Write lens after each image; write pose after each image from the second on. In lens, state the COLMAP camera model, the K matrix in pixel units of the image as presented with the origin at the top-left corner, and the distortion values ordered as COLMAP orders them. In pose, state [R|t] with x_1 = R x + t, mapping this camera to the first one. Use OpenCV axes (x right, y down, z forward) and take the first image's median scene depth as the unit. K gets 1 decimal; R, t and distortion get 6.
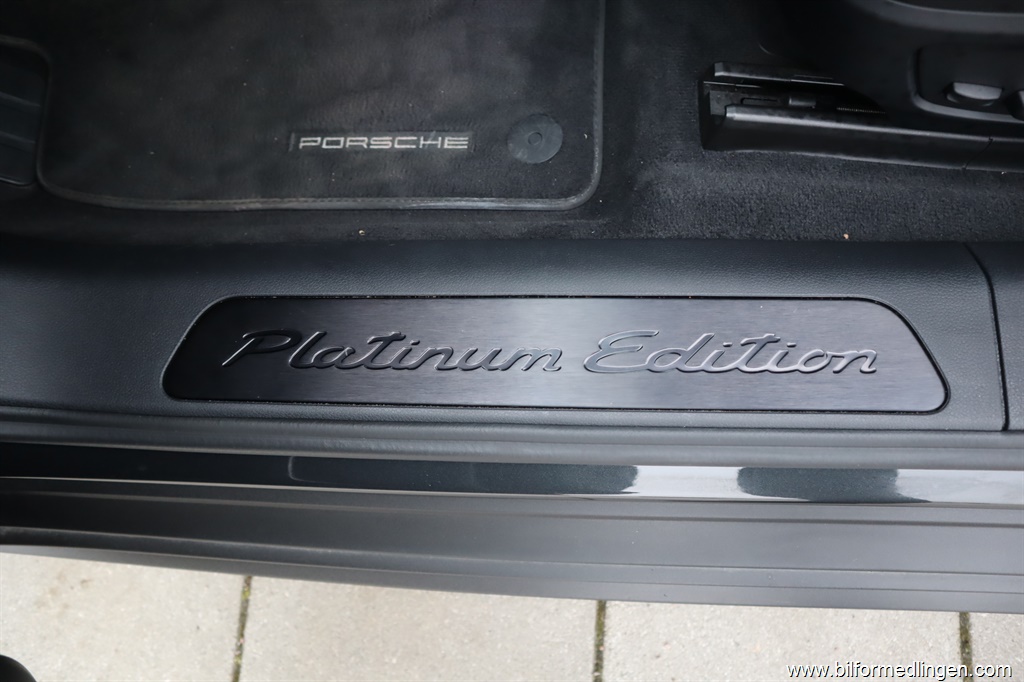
lens RADIAL K [[707.2, 0, 512.0], [0, 707.2, 341.0], [0, 0, 1]] dist [-0.125062, 0.076198]
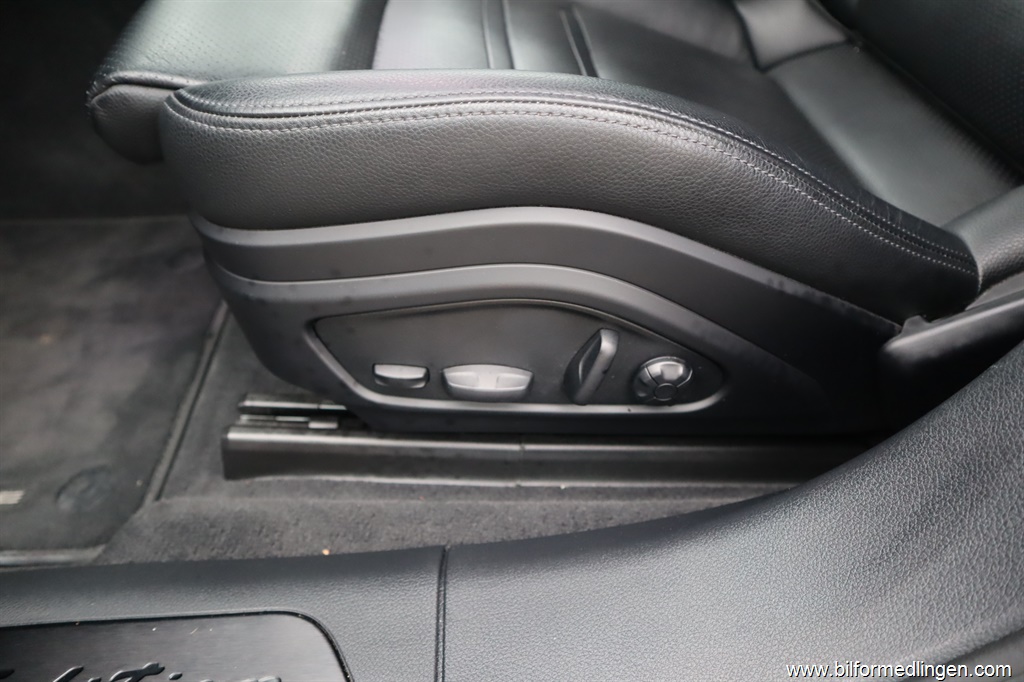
lens RADIAL K [[707.2, 0, 512.0], [0, 707.2, 341.0], [0, 0, 1]] dist [-0.125062, 0.076198]
pose [[0.993313, -0.015714, 0.114377, 0.606496], [0.079450, 0.811842, -0.578447, 0.145439], [-0.083767, 0.583666, 0.807661, 0.137212]]
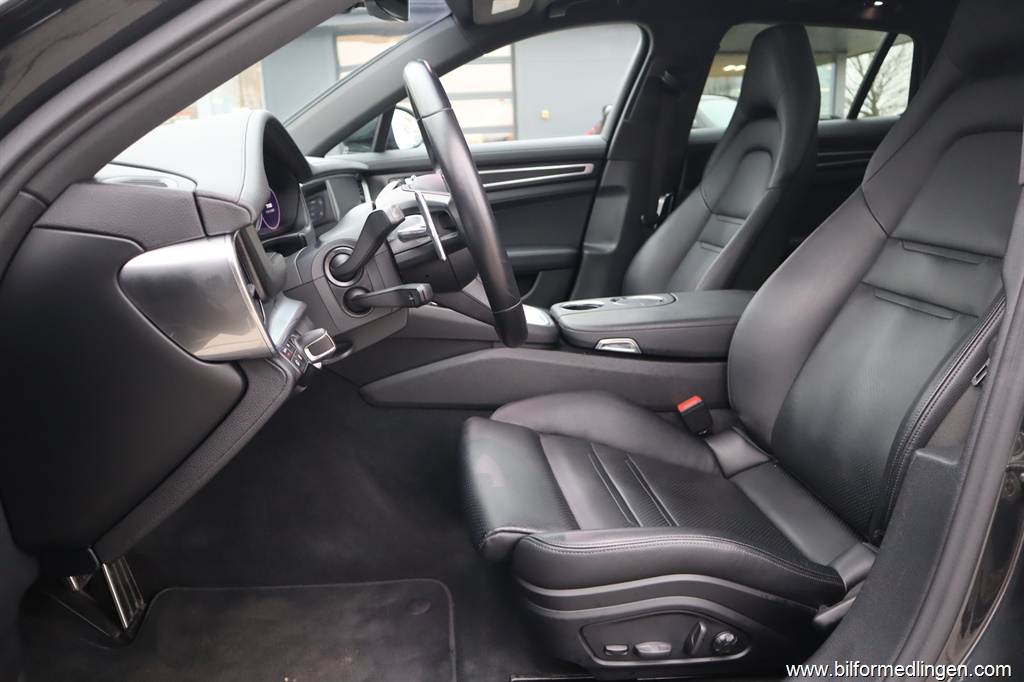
lens RADIAL K [[707.2, 0, 512.0], [0, 707.2, 341.0], [0, 0, 1]] dist [-0.125062, 0.076198]
pose [[0.981320, 0.008289, 0.192206, -0.071674], [0.167043, 0.458913, -0.872637, 0.891472], [-0.095439, 0.888442, 0.448956, -0.719393]]
